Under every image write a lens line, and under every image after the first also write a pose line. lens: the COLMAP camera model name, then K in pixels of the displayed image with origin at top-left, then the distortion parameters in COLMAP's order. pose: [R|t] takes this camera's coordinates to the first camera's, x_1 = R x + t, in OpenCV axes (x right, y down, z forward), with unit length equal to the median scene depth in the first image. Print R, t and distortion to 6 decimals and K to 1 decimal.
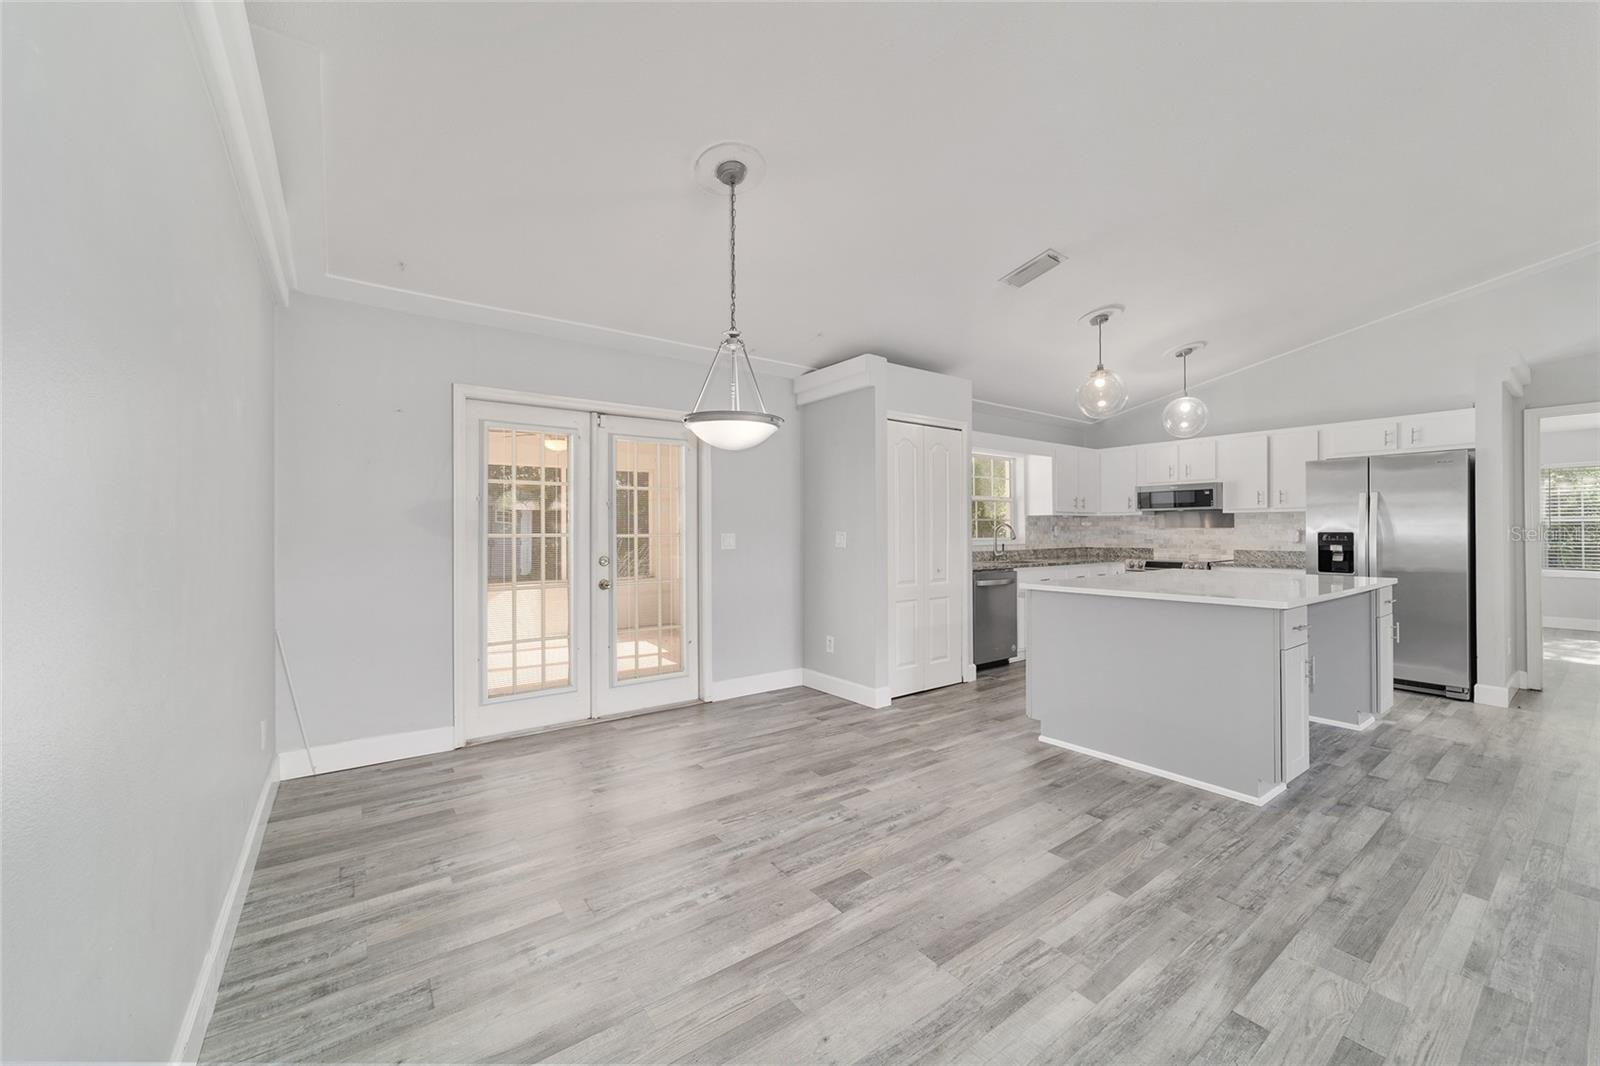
lens RADIAL K [[614.9, 0, 796.7], [0, 614.9, 527.2], [0, 0, 1]] dist [-0.017494, 0.008249]
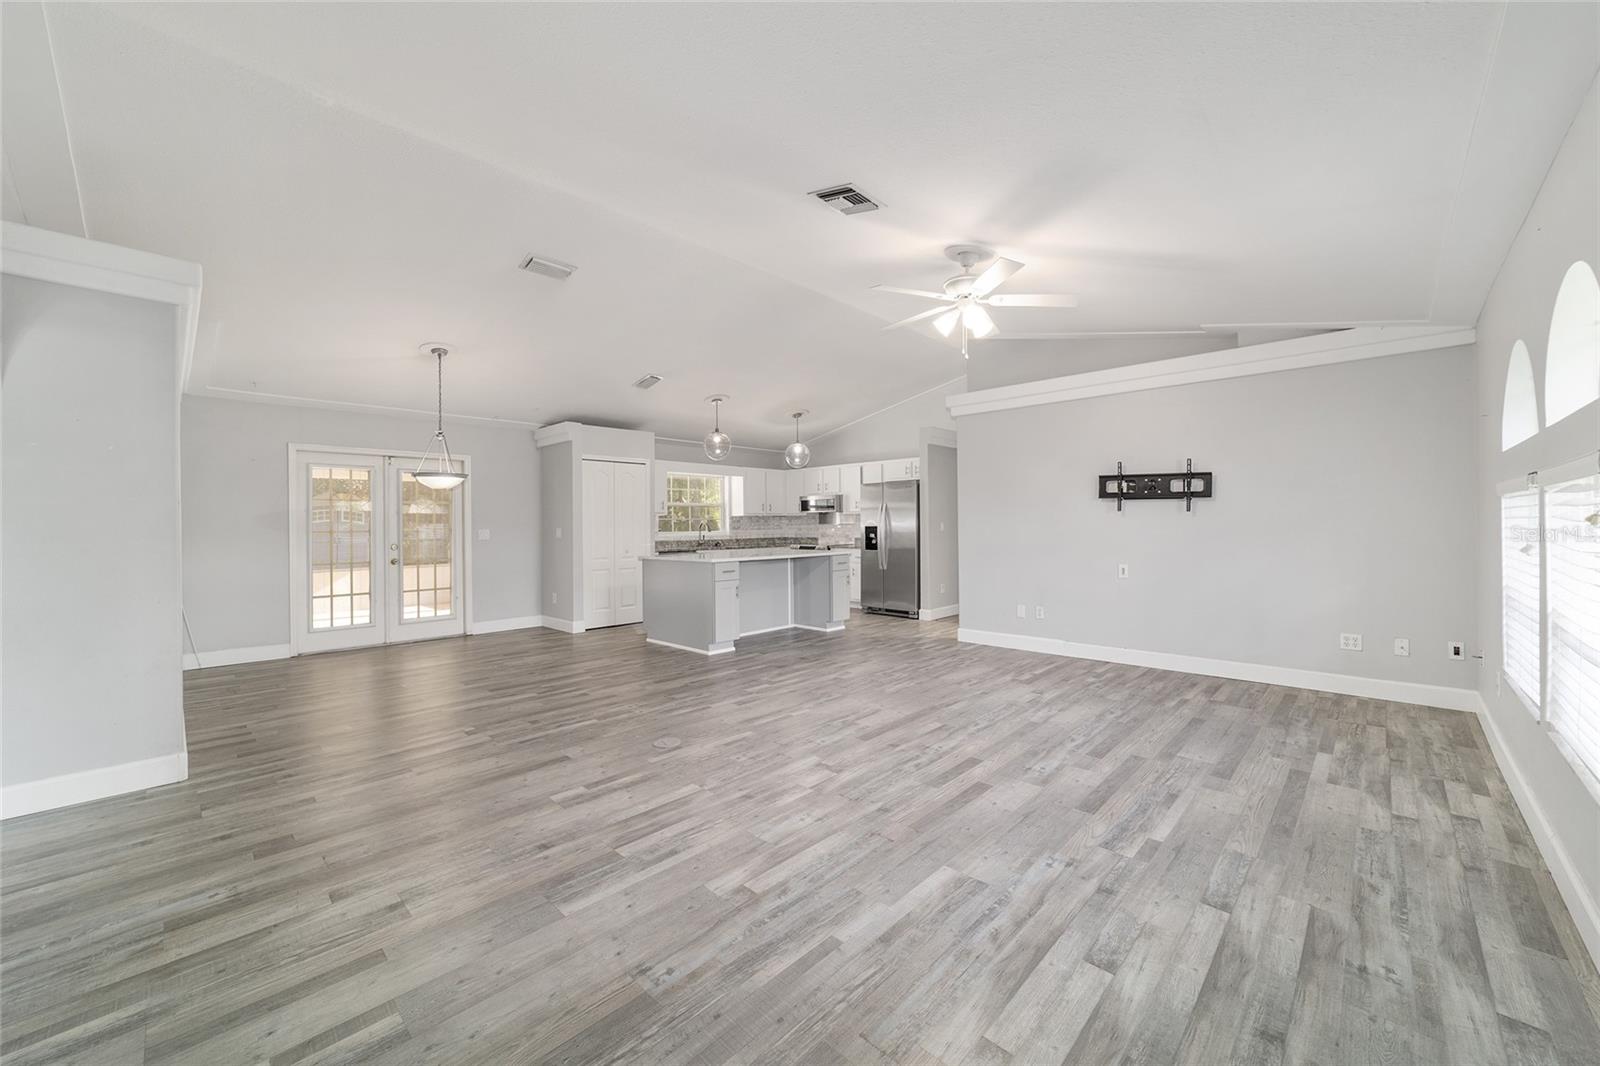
lens RADIAL K [[614.9, 0, 796.9], [0, 614.9, 521.8], [0, 0, 1]] dist [-0.017494, 0.008249]
pose [[0.985435, -0.005413, 0.169969, 0.435957], [0.005623, 0.999984, -0.000750, -0.004210], [-0.169962, 0.001695, 0.985449, -0.732370]]
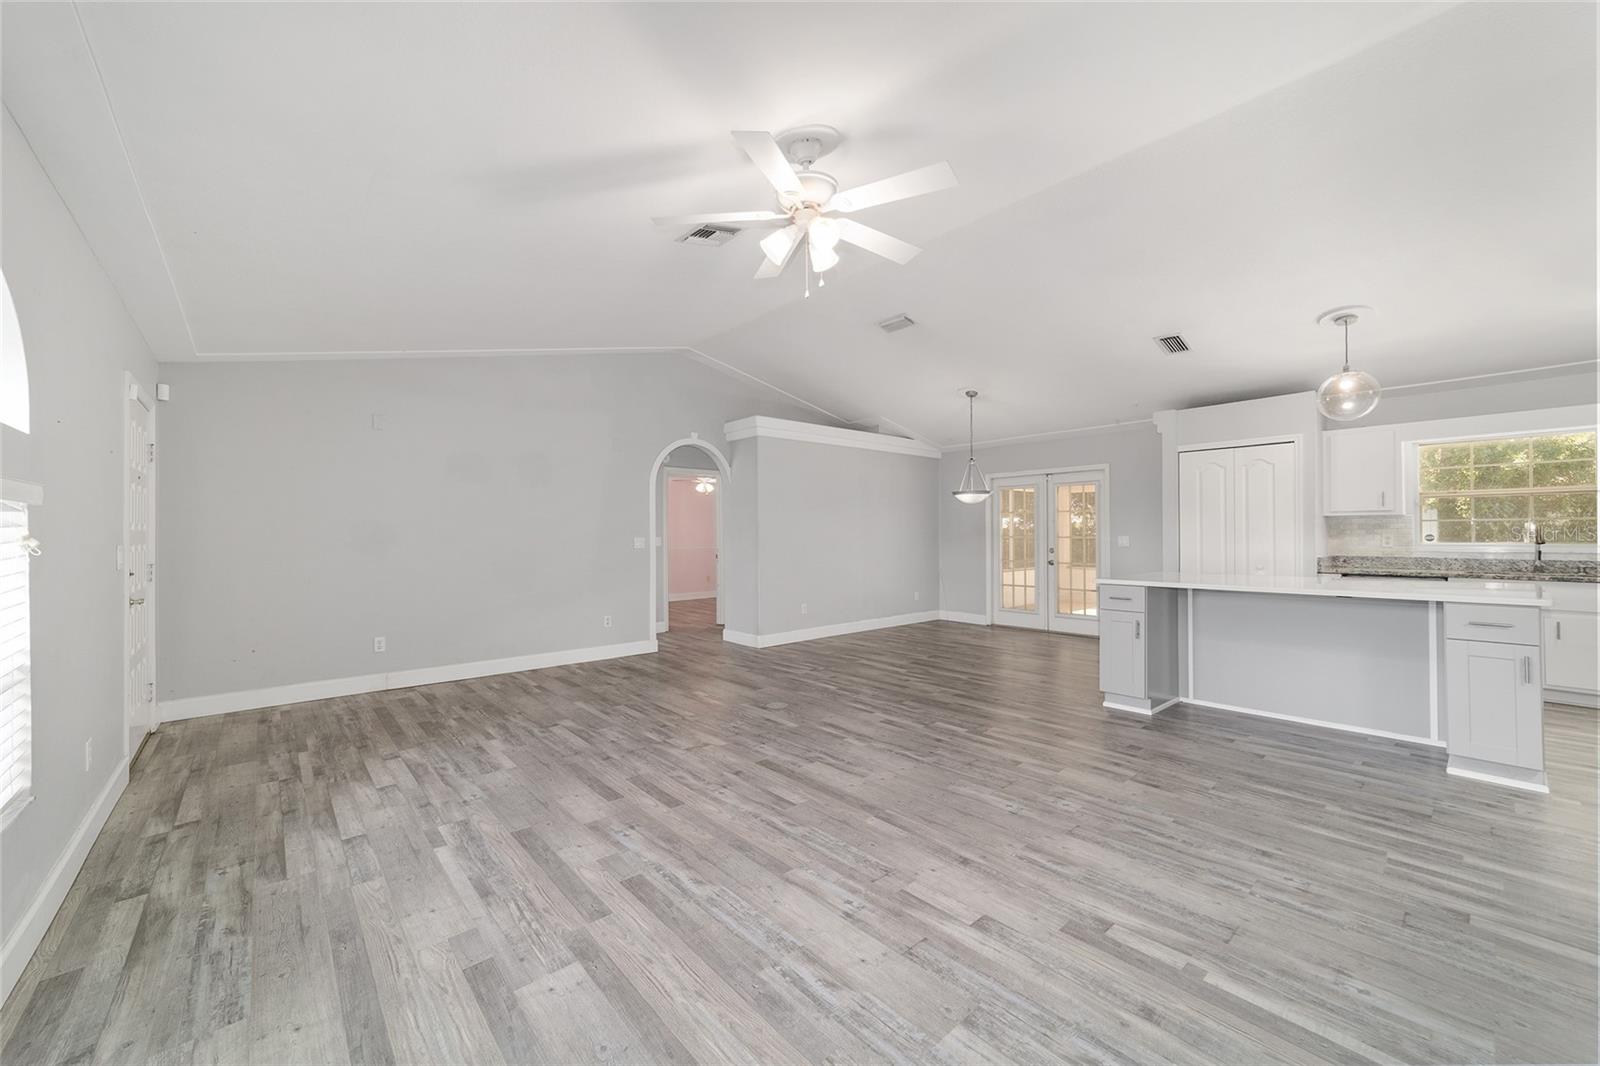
lens RADIAL K [[614.9, 0, 795.1], [0, 614.9, 532.1], [0, 0, 1]] dist [-0.017494, 0.008249]
pose [[0.087957, -0.003727, -0.996117, 1.432014], [0.010429, 0.999942, -0.002820, -0.004089], [0.996070, -0.010140, 0.087990, 0.029056]]
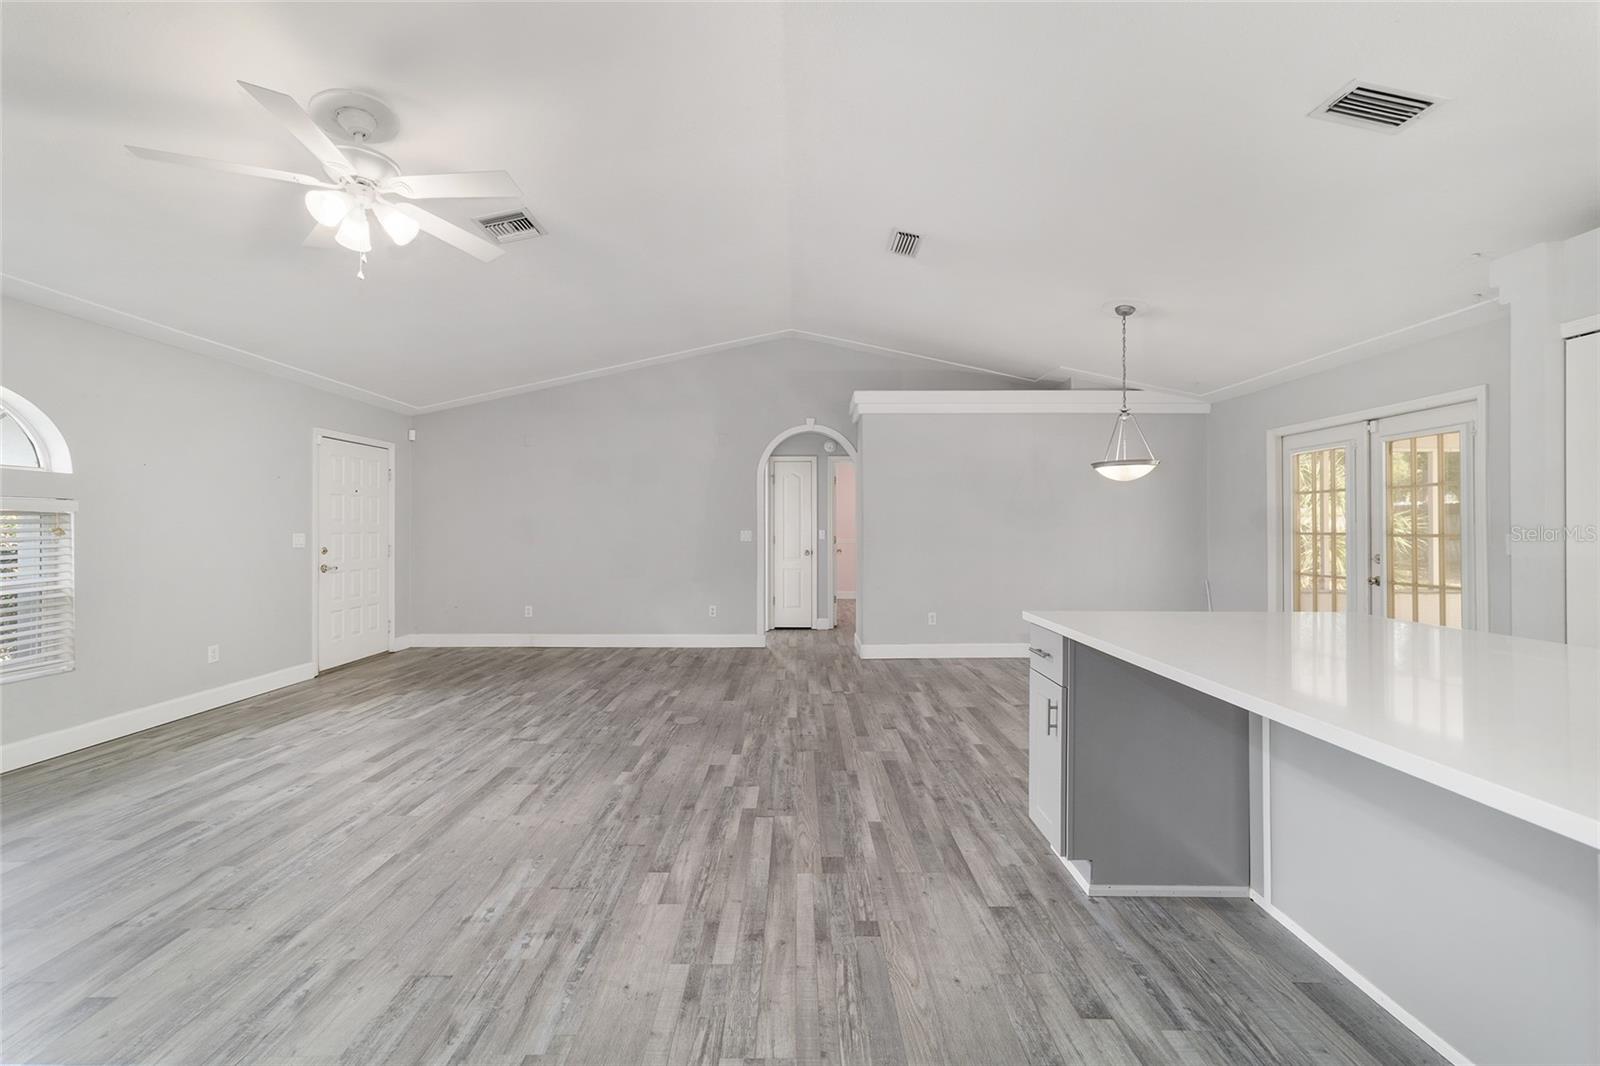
lens RADIAL K [[614.9, 0, 796.1], [0, 614.9, 528.3], [0, 0, 1]] dist [-0.017494, 0.008249]
pose [[-0.590192, 0.002123, -0.807260, 1.046803], [0.006418, 0.999977, -0.002062, -0.000858], [0.807237, -0.006398, -0.590193, 0.760741]]
